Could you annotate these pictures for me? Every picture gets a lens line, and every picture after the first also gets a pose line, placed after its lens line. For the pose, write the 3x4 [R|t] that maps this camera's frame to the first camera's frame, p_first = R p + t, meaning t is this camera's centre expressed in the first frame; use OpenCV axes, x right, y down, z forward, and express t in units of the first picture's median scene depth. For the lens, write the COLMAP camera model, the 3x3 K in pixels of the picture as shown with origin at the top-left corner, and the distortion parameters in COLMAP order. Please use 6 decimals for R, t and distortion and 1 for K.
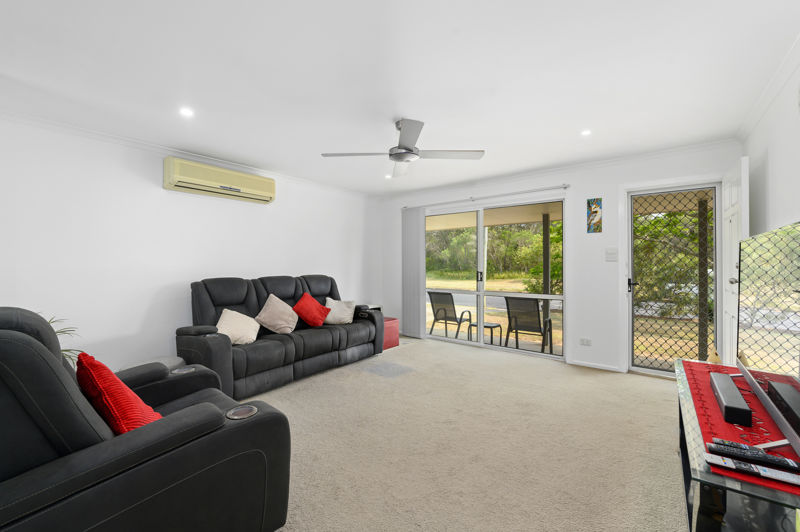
lens RADIAL K [[327.5, 0, 402.6], [0, 327.5, 264.9], [0, 0, 1]] dist [-0.000860, -0.000049]
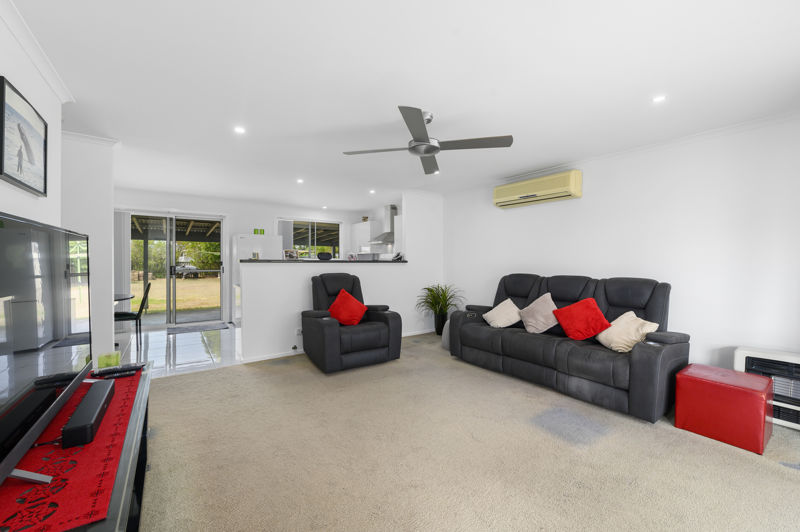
lens RADIAL K [[327.5, 0, 403.1], [0, 327.5, 267.5], [0, 0, 1]] dist [-0.000860, -0.000049]
pose [[-0.285197, 0.019783, -0.958265, 0.654880], [-0.000754, 0.999782, 0.020864, -0.007052], [0.958468, 0.006673, -0.285120, 0.846952]]
